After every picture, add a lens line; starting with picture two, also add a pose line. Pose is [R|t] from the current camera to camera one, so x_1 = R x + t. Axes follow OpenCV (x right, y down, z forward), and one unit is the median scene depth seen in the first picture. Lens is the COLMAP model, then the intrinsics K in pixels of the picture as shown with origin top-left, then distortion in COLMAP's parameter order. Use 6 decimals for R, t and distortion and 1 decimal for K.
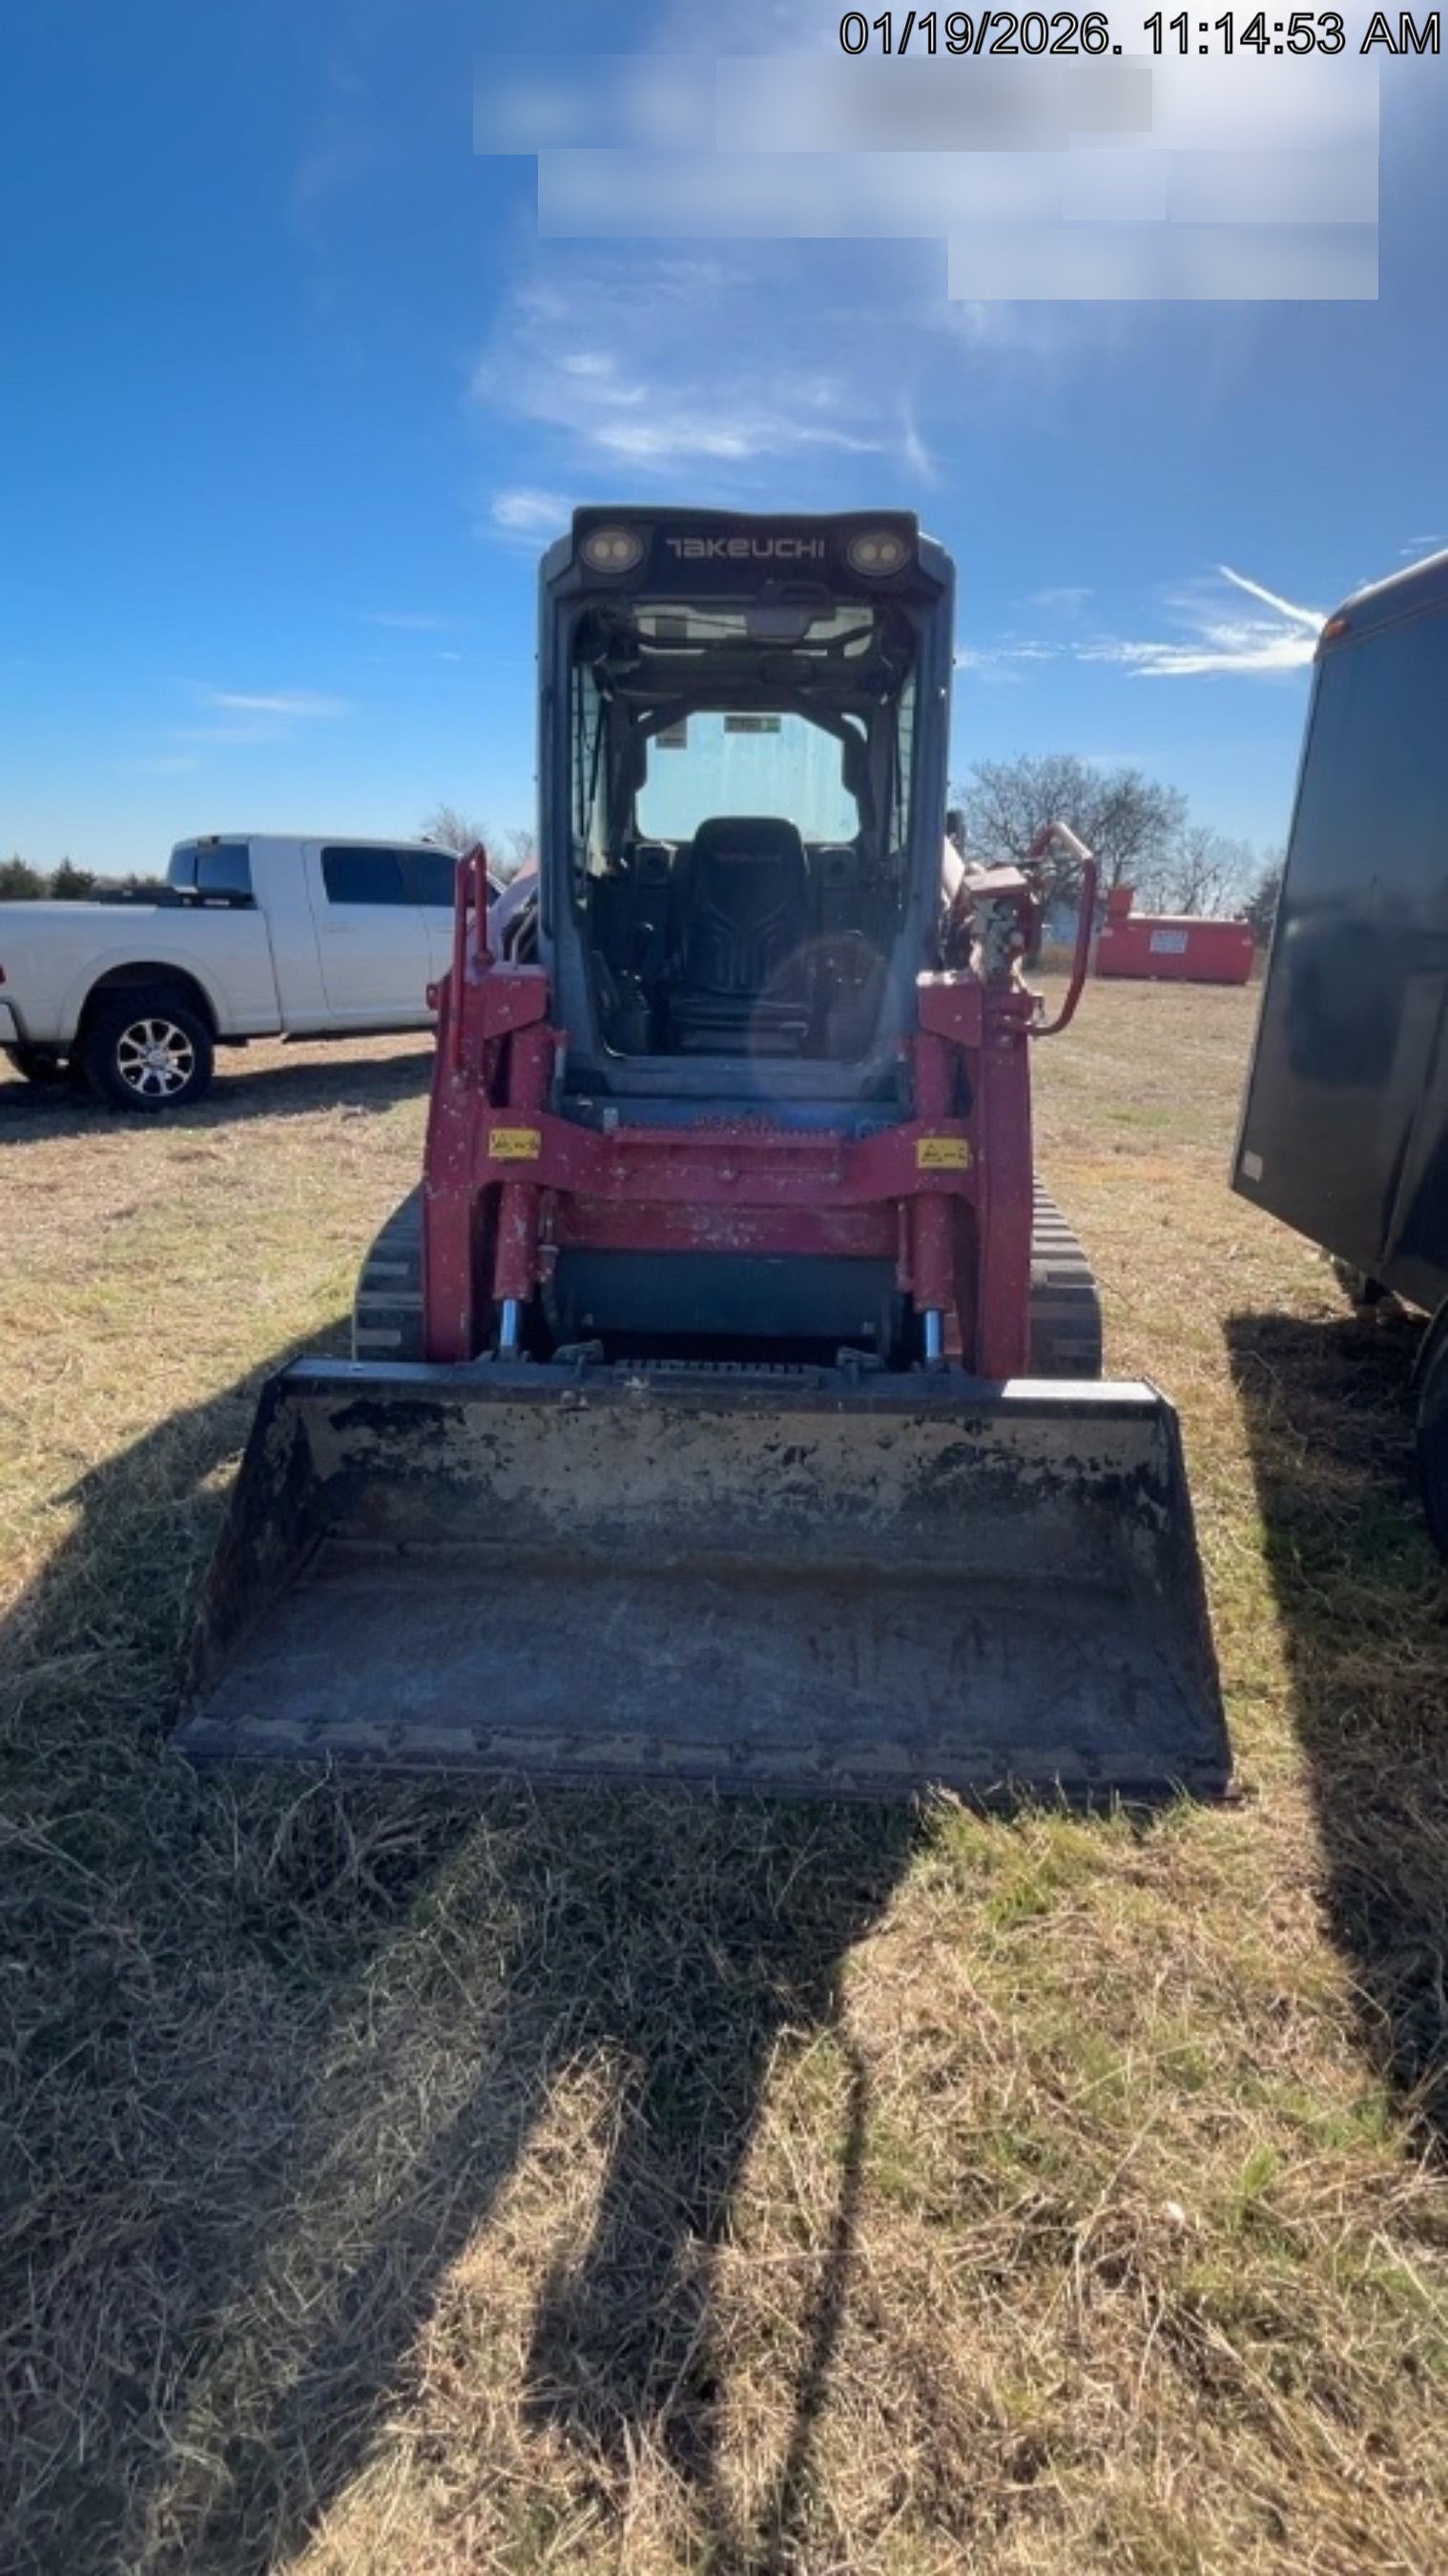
lens RADIAL K [[1213.7, 0, 724.0], [0, 1213.7, 1288.0], [0, 0, 1]] dist [0.013954, 0.000150]
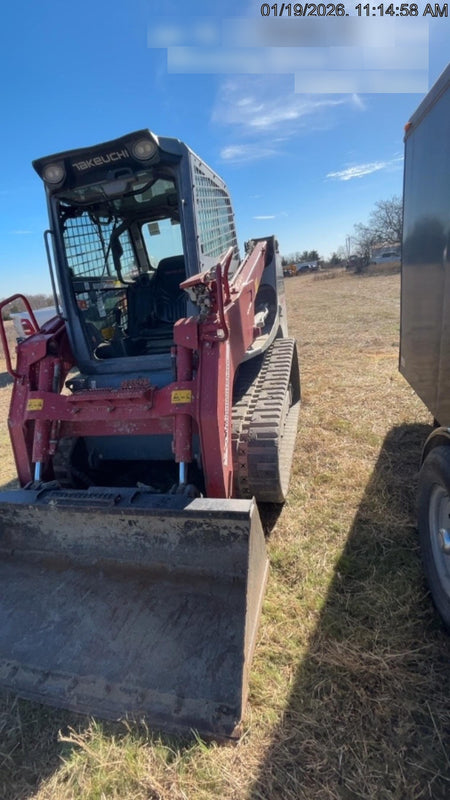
lens RADIAL K [[368.8, 0, 225.0], [0, 368.8, 400.0], [0, 0, 1]] dist [-0.000012, 0.000102]
pose [[0.961074, -0.072926, -0.266495, 0.449577], [0.082312, 0.996313, 0.024205, -0.113397], [0.263747, -0.045199, 0.963532, 0.320802]]
